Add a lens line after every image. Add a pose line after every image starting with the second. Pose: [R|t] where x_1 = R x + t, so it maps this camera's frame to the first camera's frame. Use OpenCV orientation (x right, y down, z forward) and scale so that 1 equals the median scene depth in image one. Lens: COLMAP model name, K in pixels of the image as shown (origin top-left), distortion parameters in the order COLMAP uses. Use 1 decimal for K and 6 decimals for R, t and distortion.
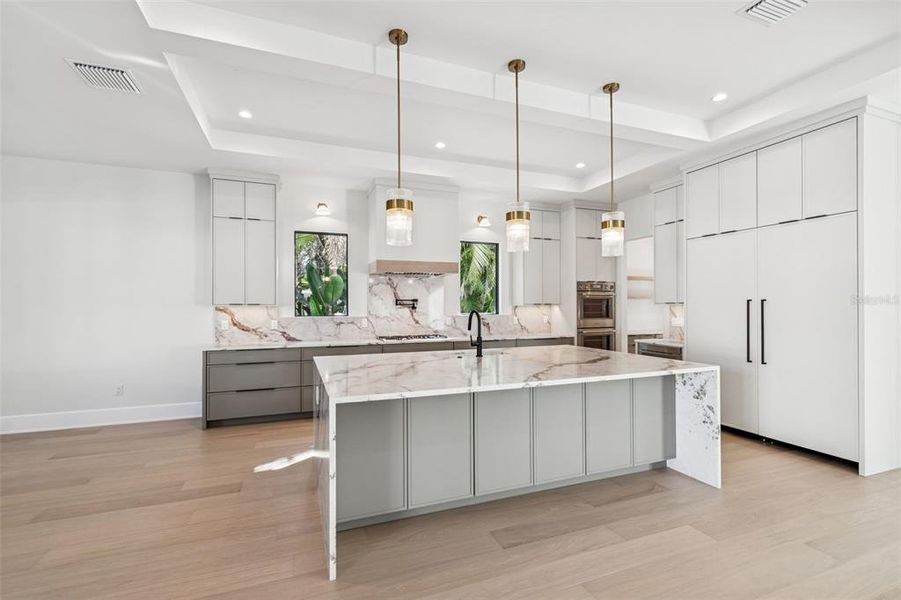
lens RADIAL K [[405.3, 0, 448.6], [0, 405.3, 306.6], [0, 0, 1]] dist [0.000198, -0.000584]
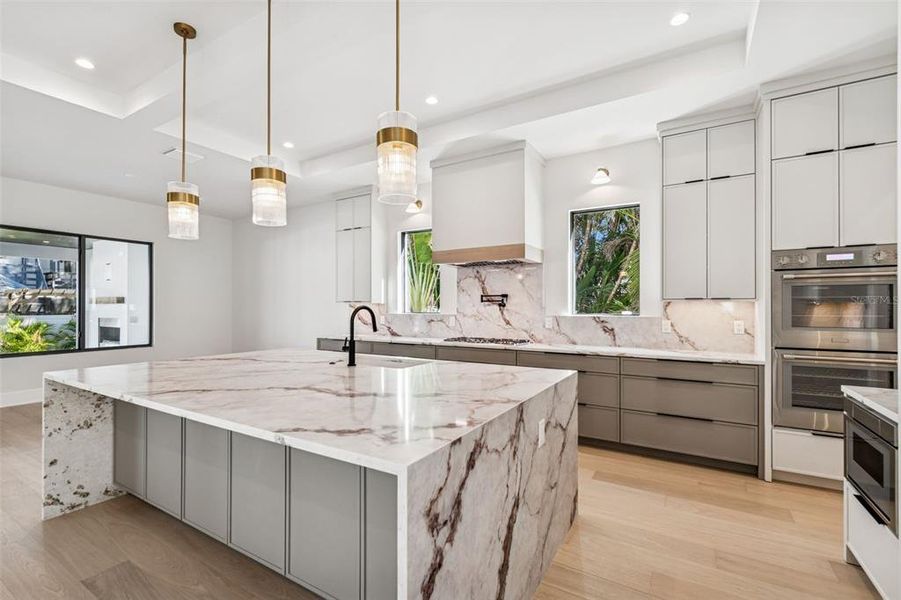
lens RADIAL K [[396.9, 0, 445.0], [0, 396.9, 305.9], [0, 0, 1]] dist [0.000594, -0.000101]
pose [[0.616807, 0.000403, -0.787115, 0.497154], [-0.003621, 0.999991, -0.002325, 0.007480], [0.787106, 0.004284, 0.616802, 0.442334]]
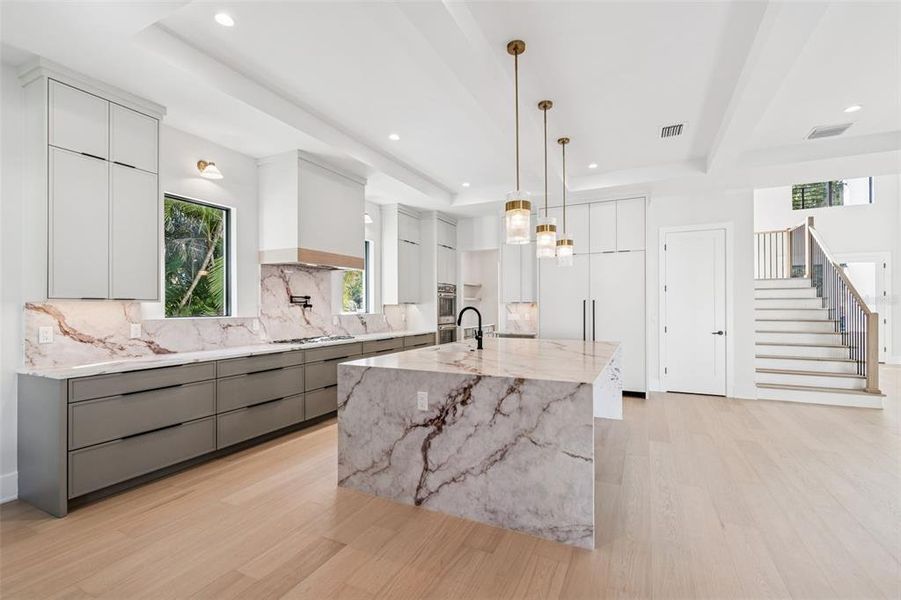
lens RADIAL K [[405.3, 0, 448.6], [0, 405.3, 306.6], [0, 0, 1]] dist [0.000198, -0.000584]
pose [[0.731424, 0.001328, 0.681921, -0.480512], [0.001917, 0.999990, -0.004003, 0.008653], [-0.681920, 0.004235, 0.731415, 0.169306]]
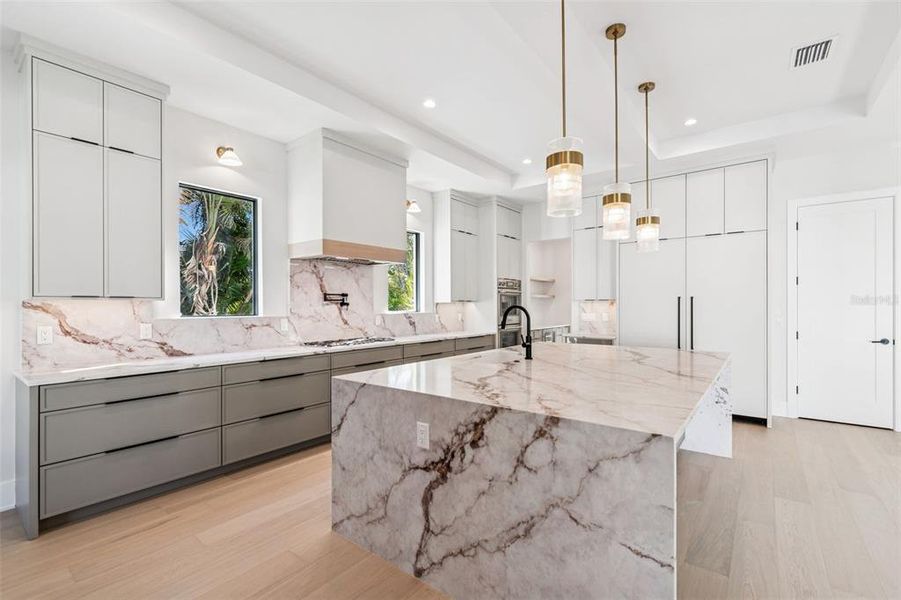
lens RADIAL K [[405.3, 0, 448.6], [0, 405.3, 306.6], [0, 0, 1]] dist [0.000198, -0.000584]
pose [[0.856054, -0.001478, 0.516885, -0.337012], [0.001464, 0.999999, 0.000435, 0.007668], [-0.516885, 0.000384, 0.856055, 0.231694]]
